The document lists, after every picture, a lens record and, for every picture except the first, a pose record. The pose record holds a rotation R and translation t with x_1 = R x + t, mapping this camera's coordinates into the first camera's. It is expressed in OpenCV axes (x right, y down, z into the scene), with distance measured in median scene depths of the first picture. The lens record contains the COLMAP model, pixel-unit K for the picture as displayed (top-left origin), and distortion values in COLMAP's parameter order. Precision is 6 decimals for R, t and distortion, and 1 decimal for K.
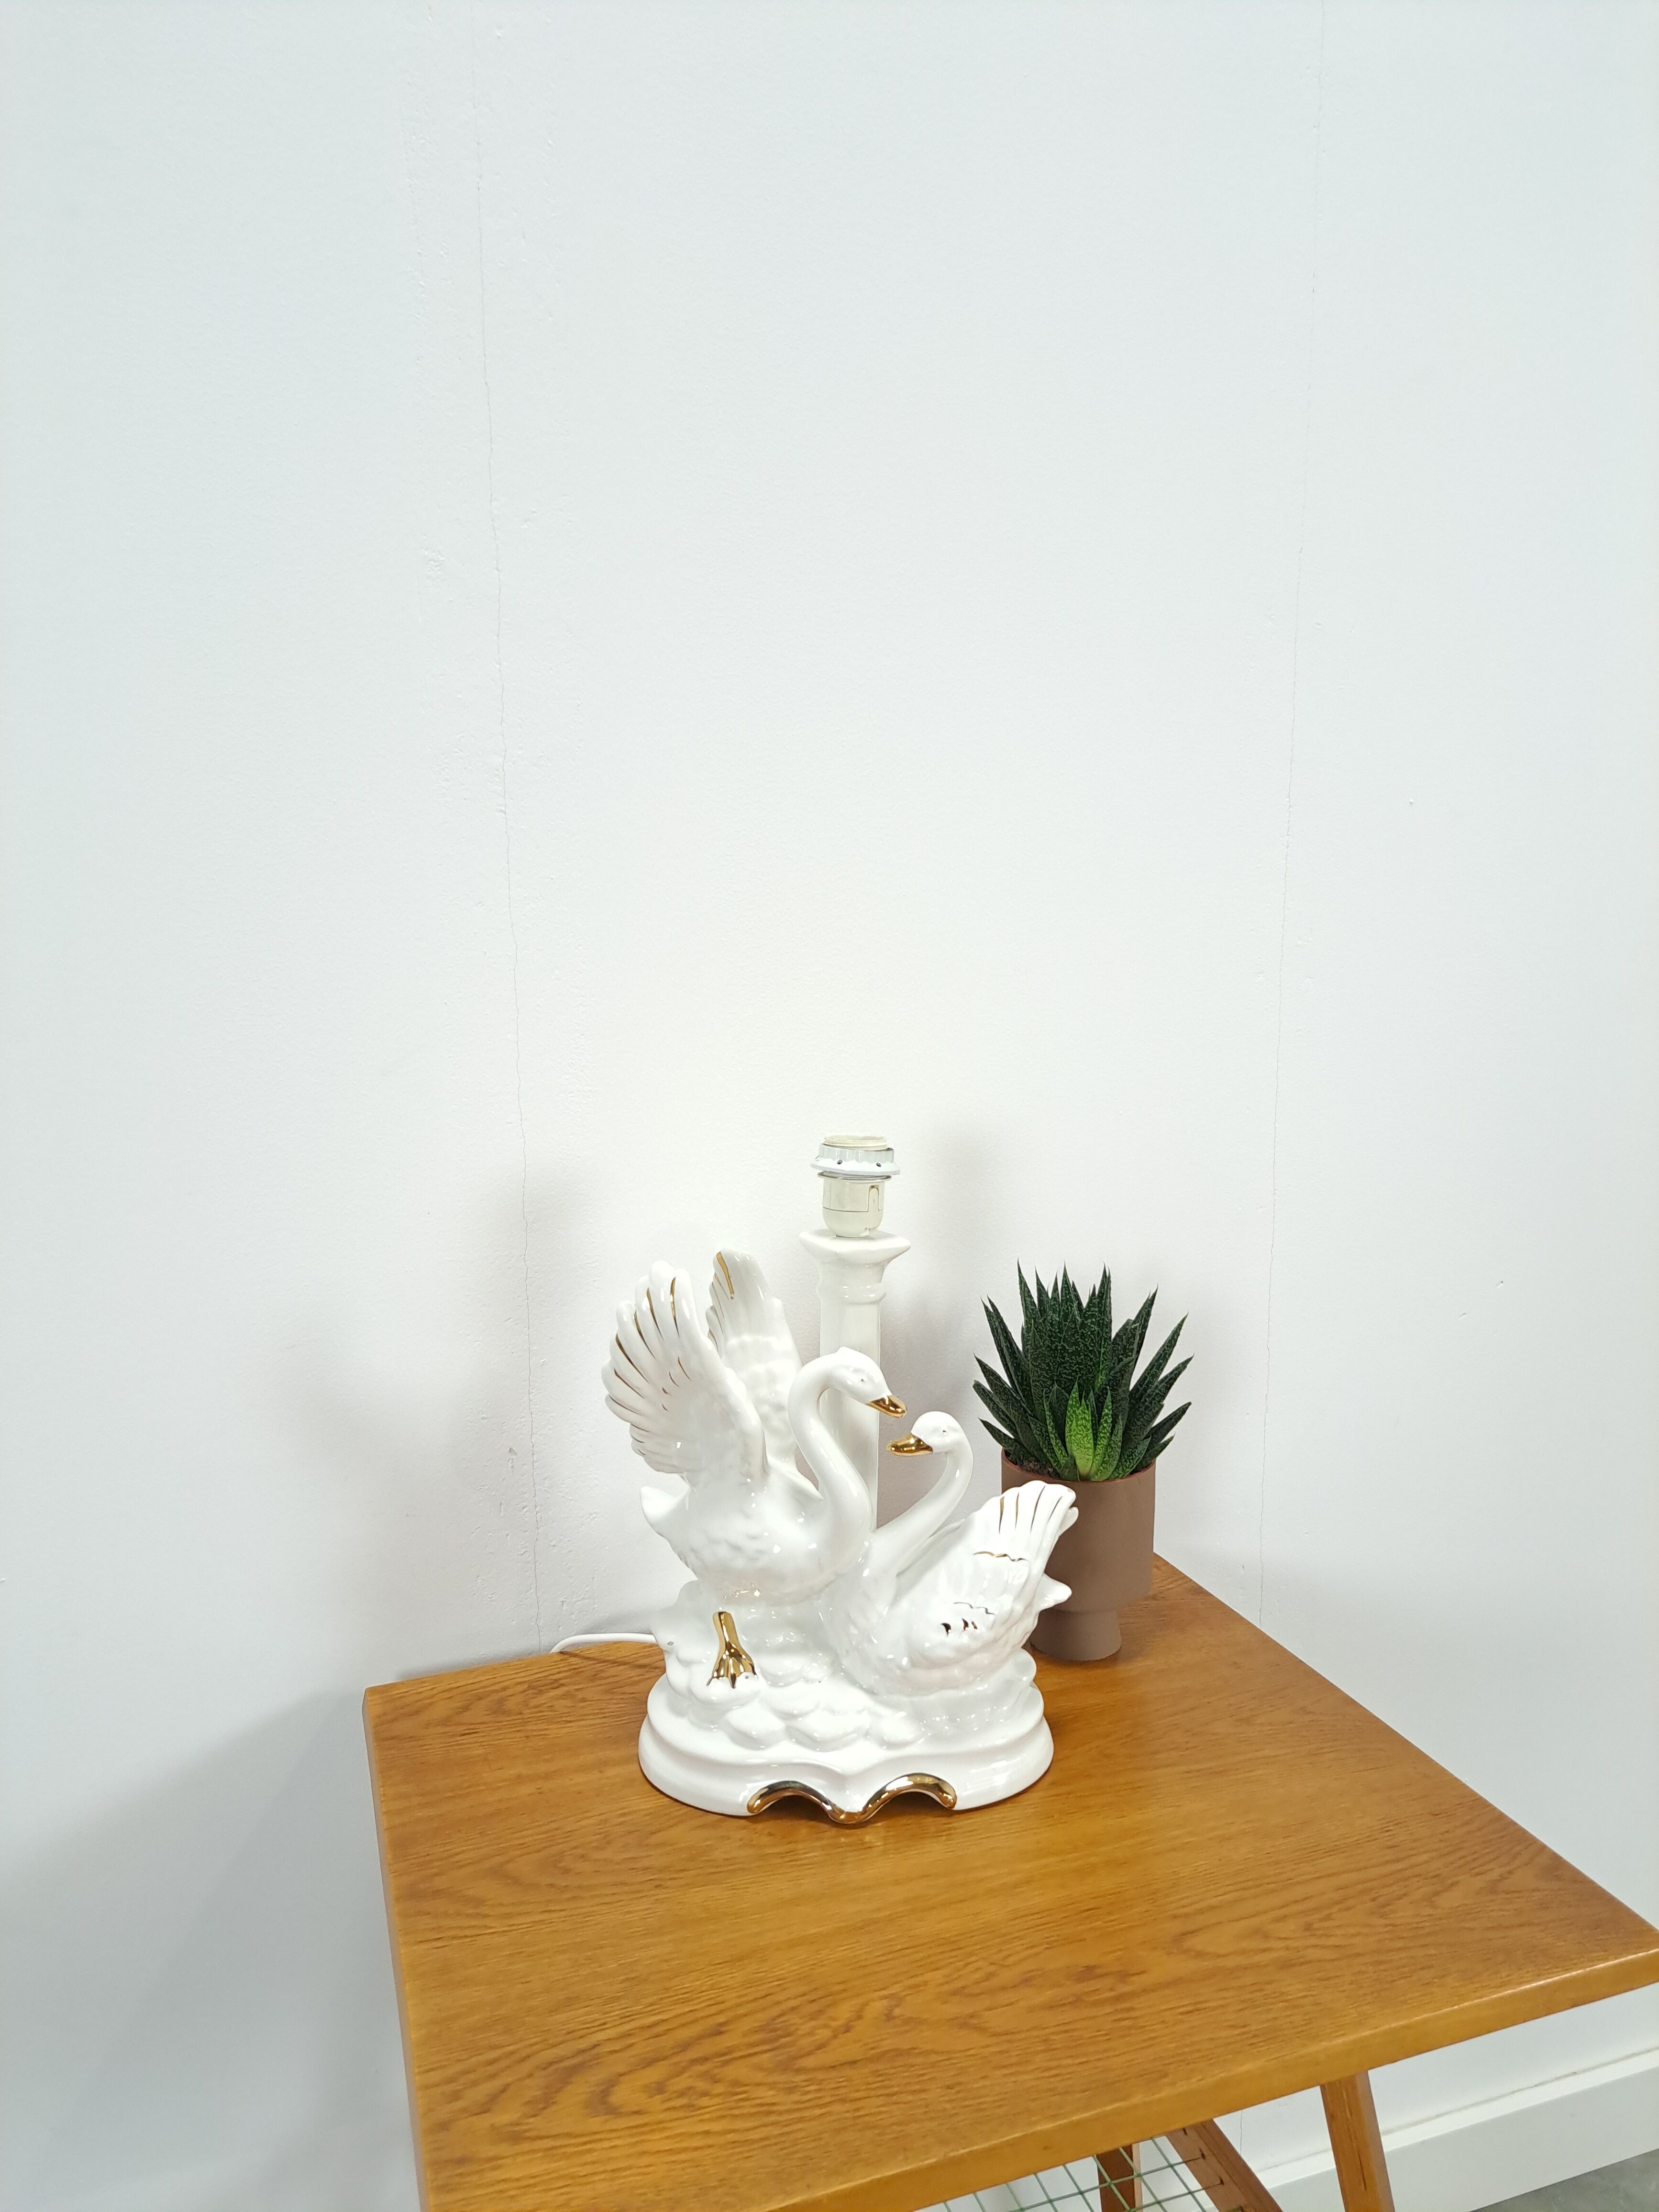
lens RADIAL K [[1639.6, 0, 835.5], [0, 1639.6, 1085.1], [0, 0, 1]] dist [0.017900, -0.013445]
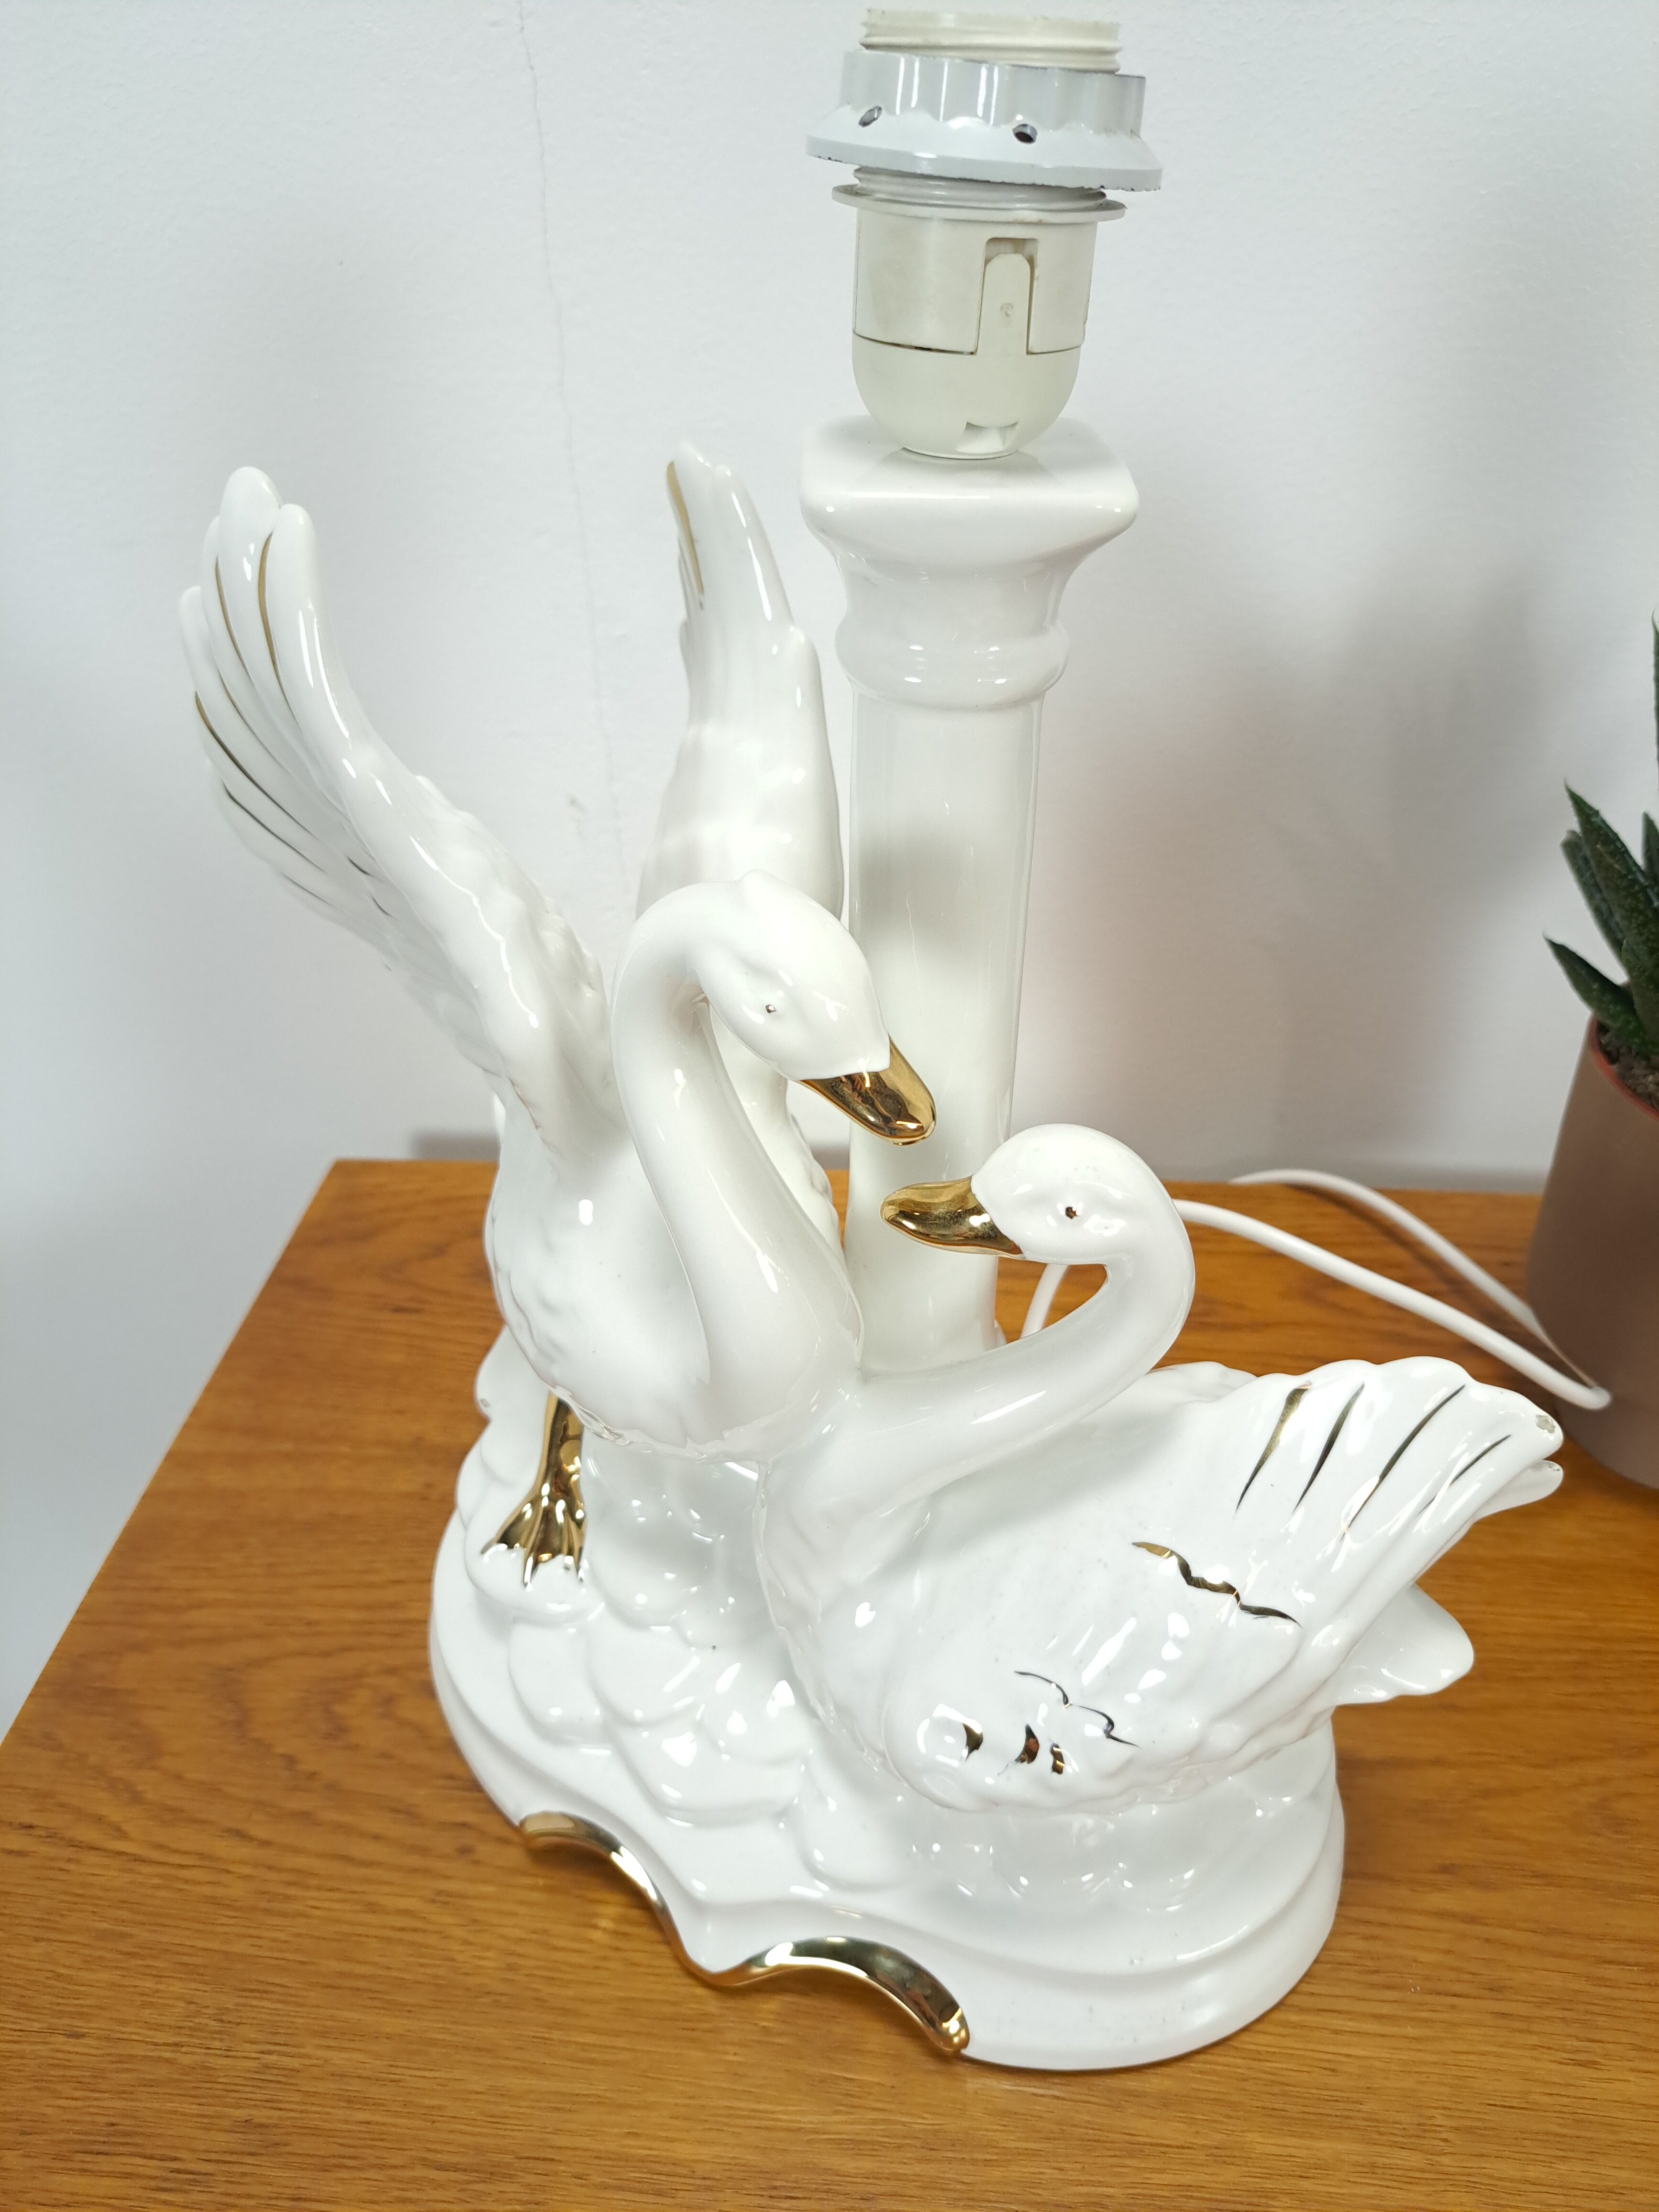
lens RADIAL K [[1639.6, 0, 853.4], [0, 1639.6, 1093.7], [0, 0, 1]] dist [0.017900, -0.013445]
pose [[0.912098, 0.237084, -0.334468, 0.093808], [-0.053638, 0.877826, 0.475967, 0.059277], [0.406449, -0.416189, 0.813379, 0.696263]]
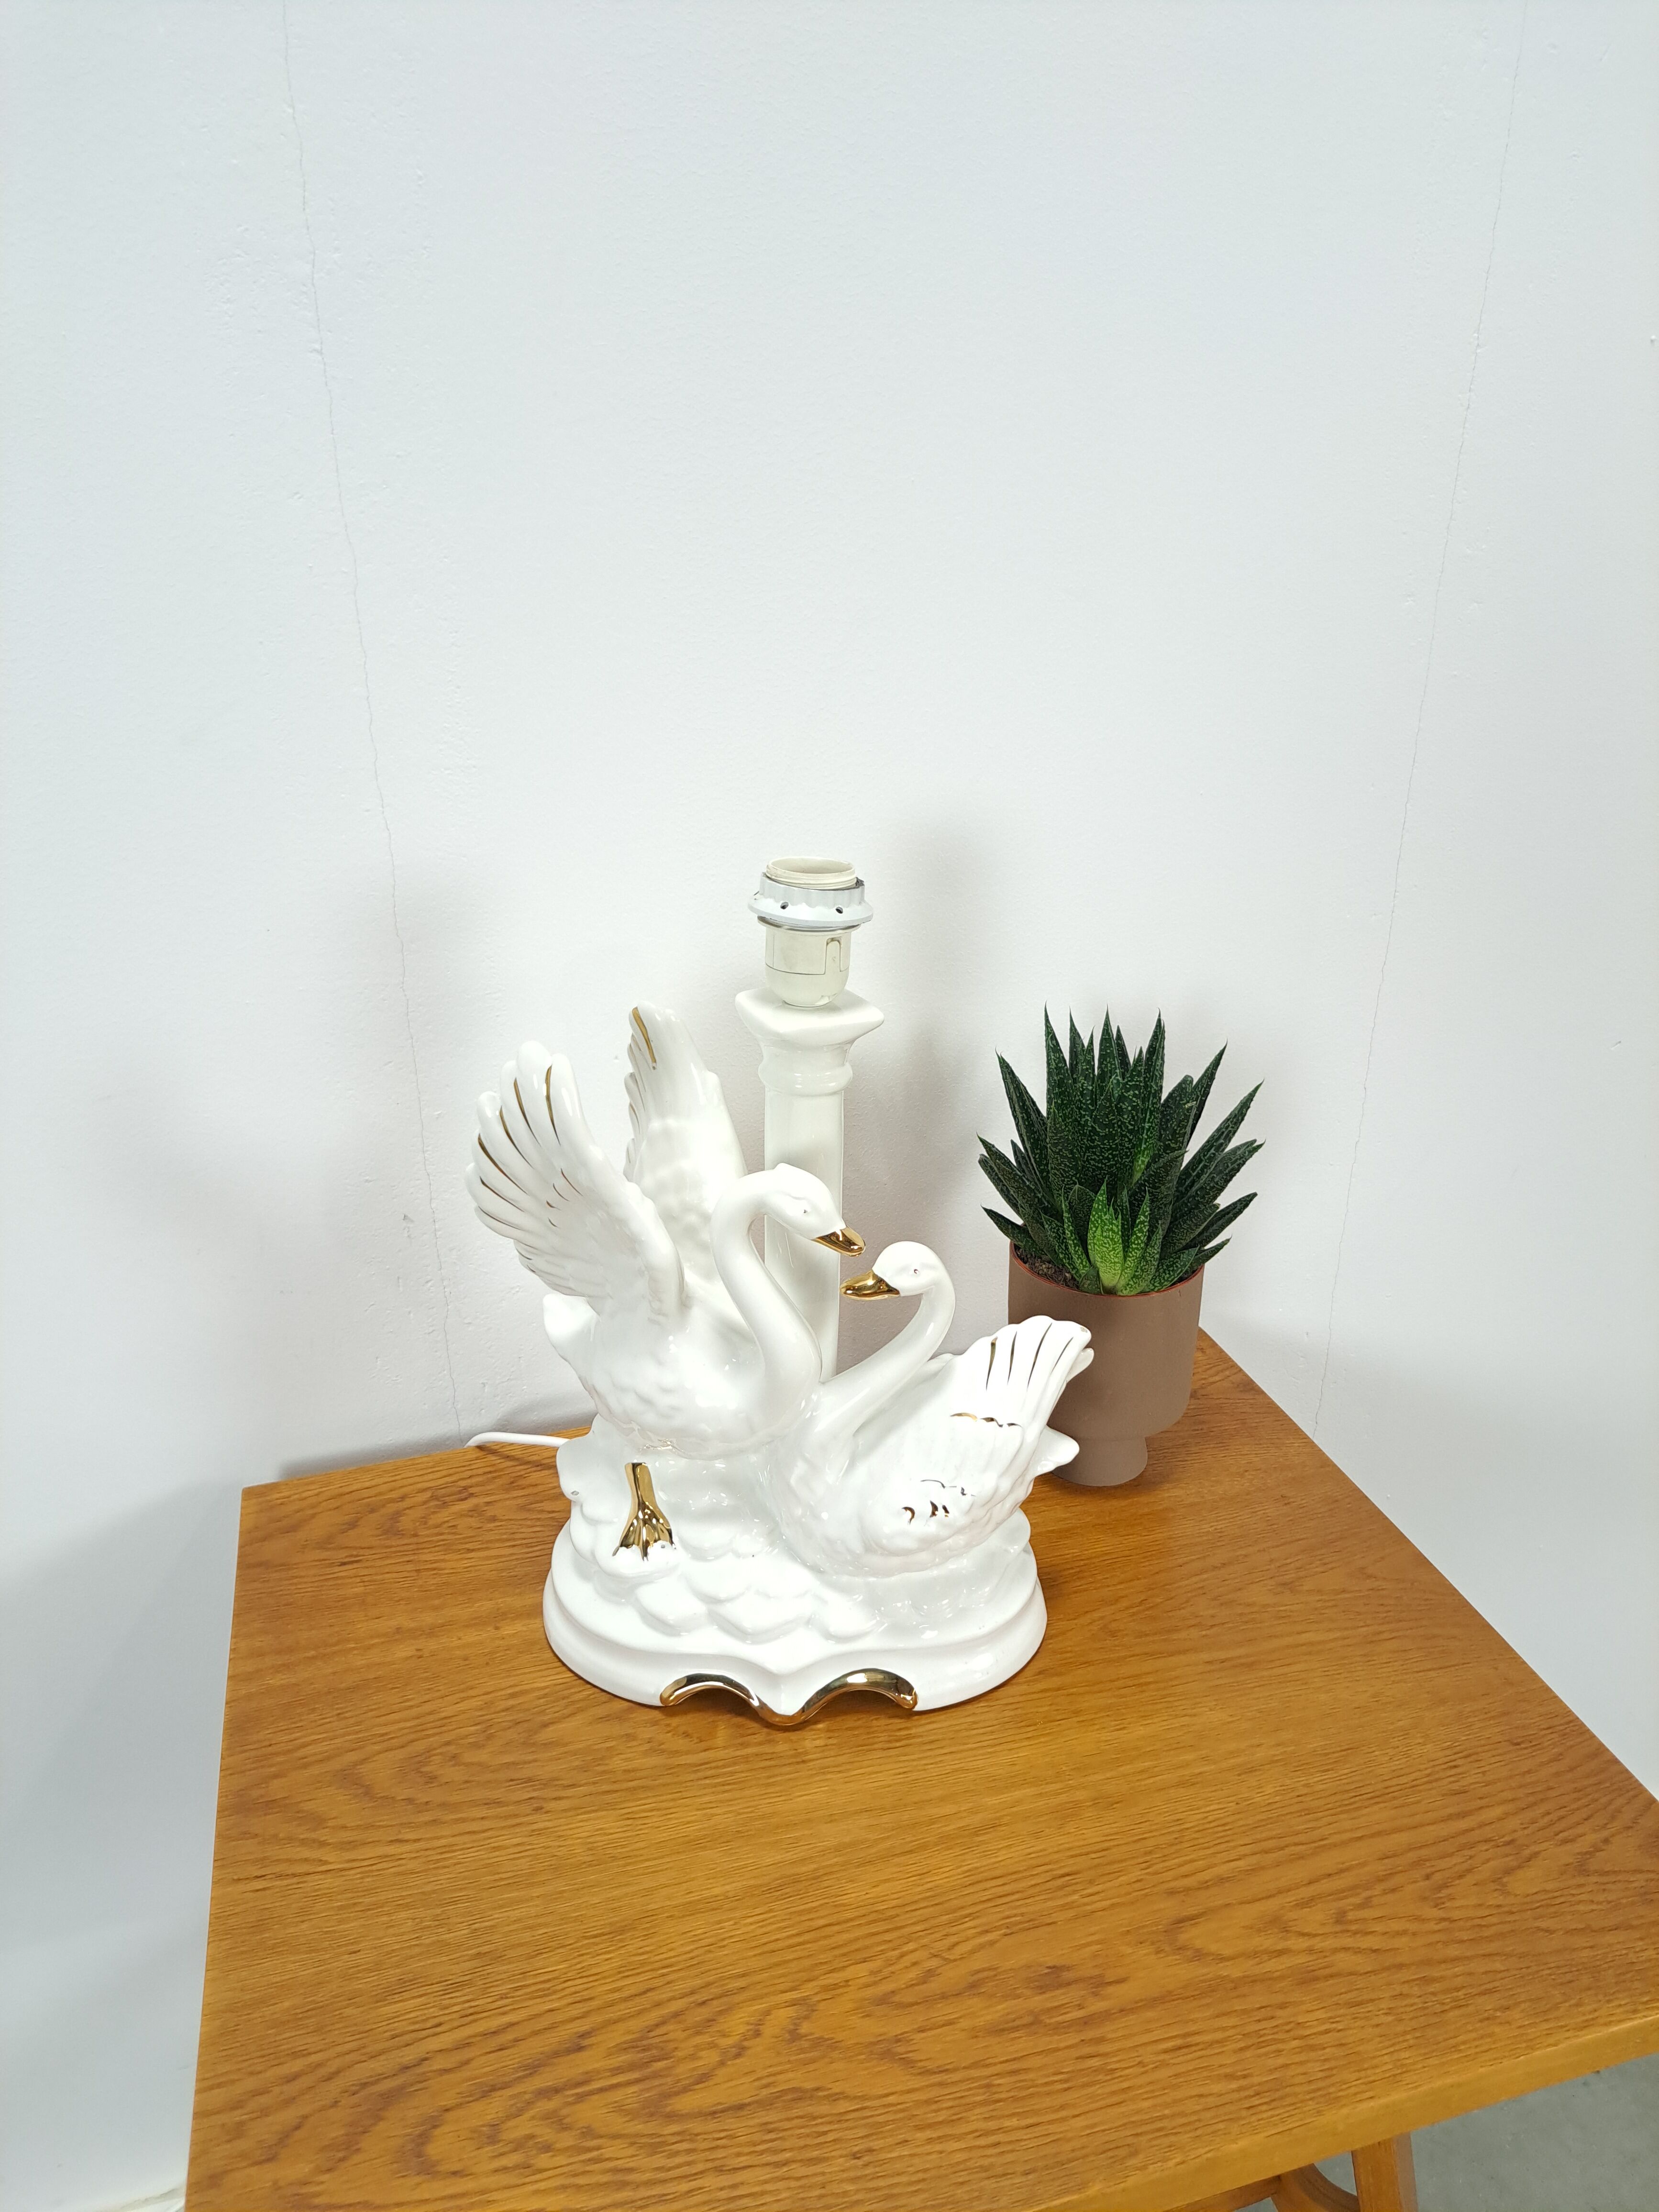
lens RADIAL K [[1639.6, 0, 845.5], [0, 1639.6, 1120.3], [0, 0, 1]] dist [0.017900, -0.013445]
pose [[0.998544, 0.028636, -0.045721, 0.066578], [-0.014643, 0.959545, 0.281173, -0.066456], [0.051923, -0.280094, 0.958567, 0.299266]]
